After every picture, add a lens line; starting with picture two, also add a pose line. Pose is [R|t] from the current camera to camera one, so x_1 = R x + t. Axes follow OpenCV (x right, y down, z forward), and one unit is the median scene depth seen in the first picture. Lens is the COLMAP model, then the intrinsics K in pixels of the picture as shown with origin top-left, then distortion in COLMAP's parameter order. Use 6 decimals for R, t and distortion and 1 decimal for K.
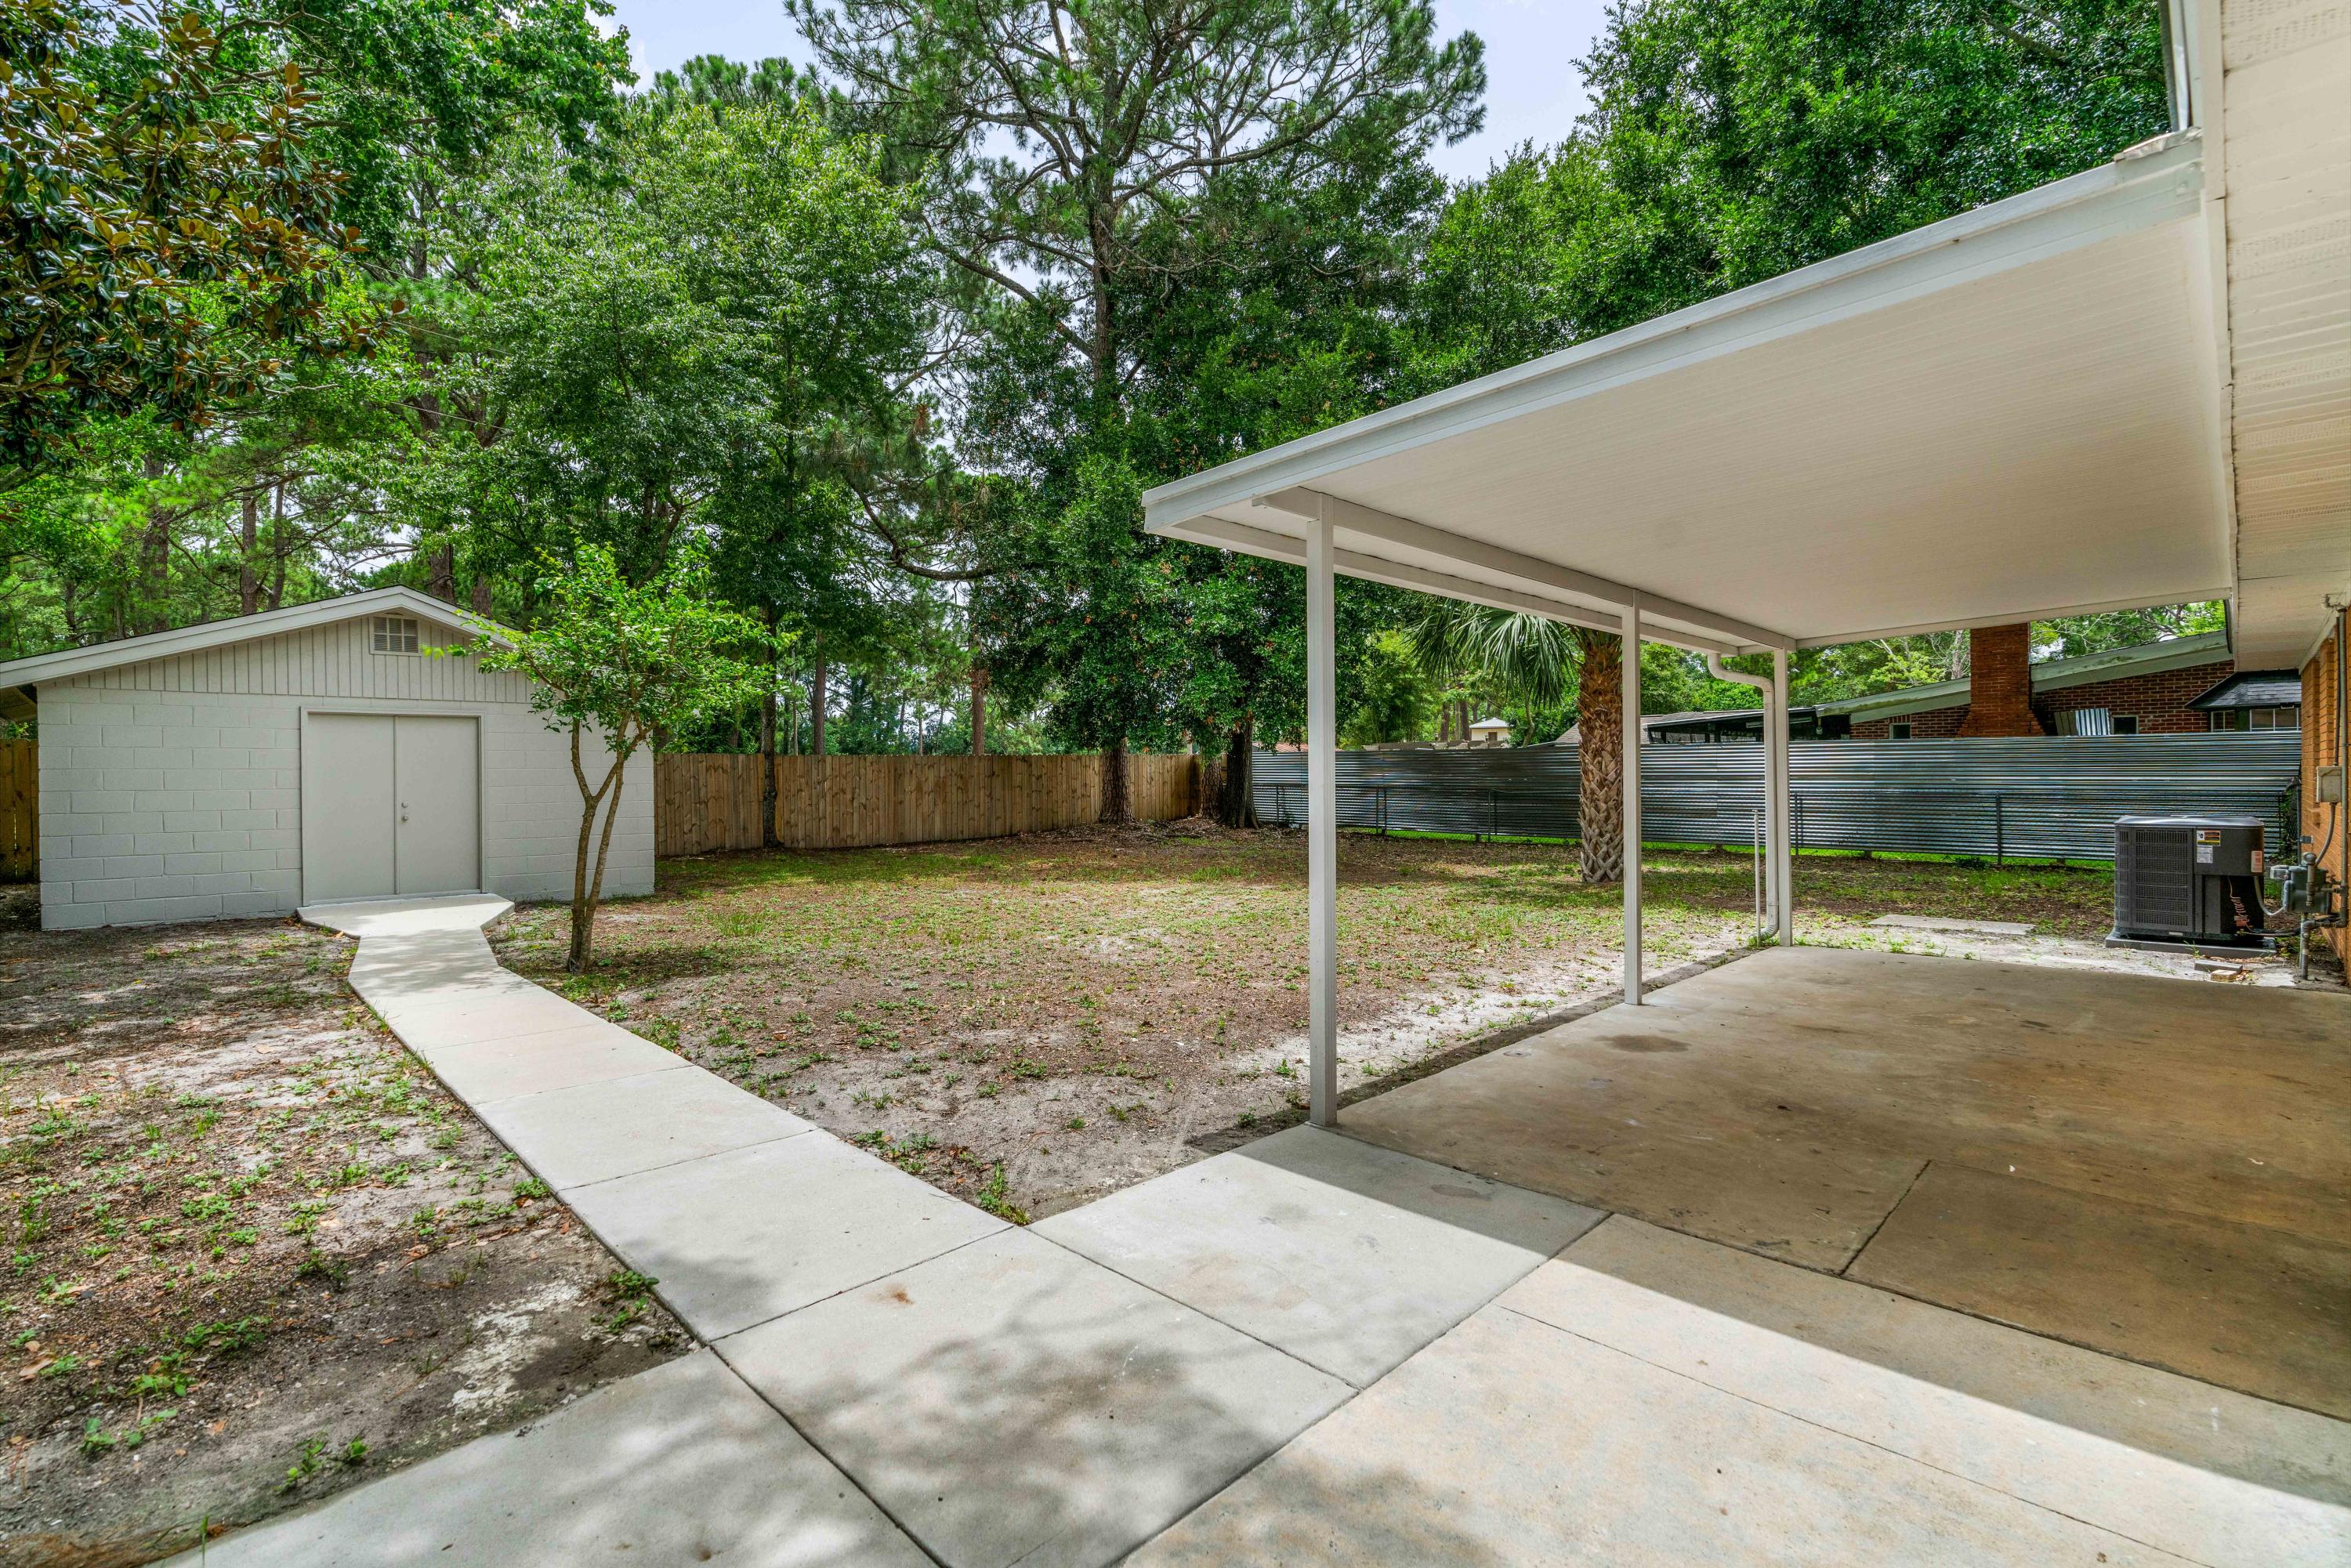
lens RADIAL K [[1066.3, 0, 1168.3], [0, 1066.3, 782.6], [0, 0, 1]] dist [-0.003047, 0.001490]
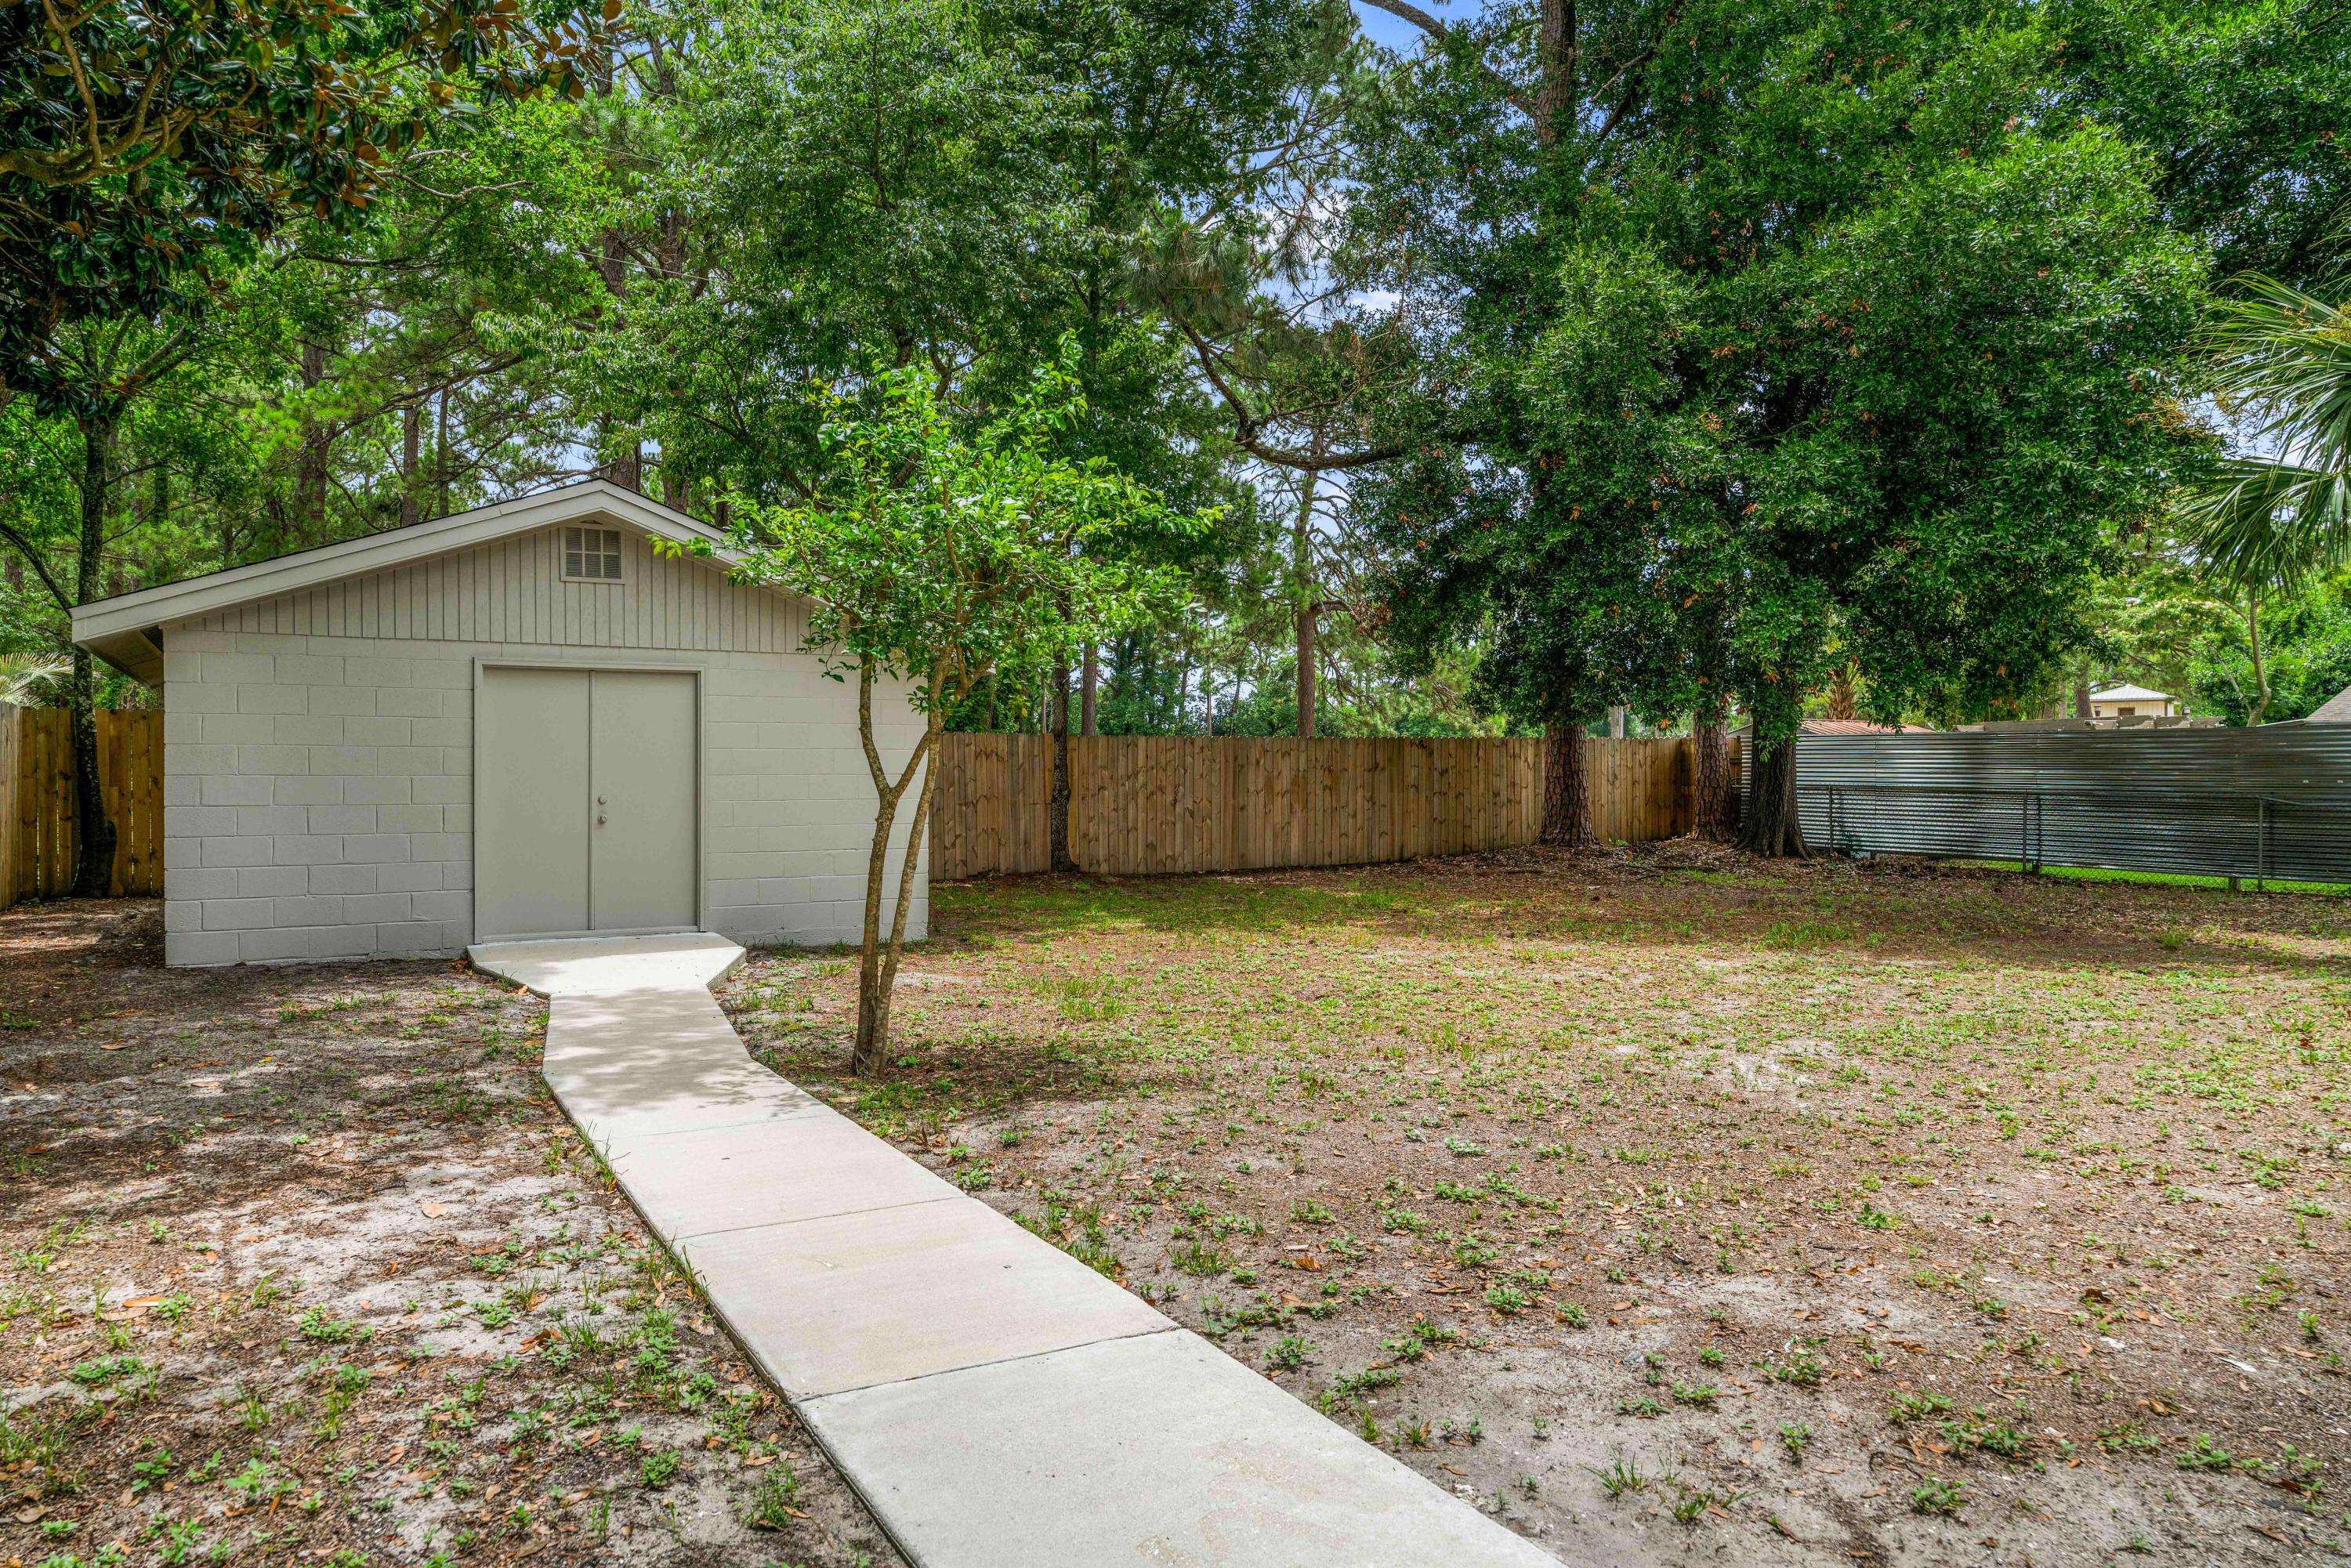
lens RADIAL K [[1533.0, 0, 1180.0], [0, 1533.0, 788.1], [0, 0, 1]] dist [0.002282, -0.002171]
pose [[0.969947, 0.009951, -0.243112, -0.128995], [-0.009237, 0.999949, 0.004075, 0.006367], [0.243140, -0.001706, 0.969990, 0.147163]]
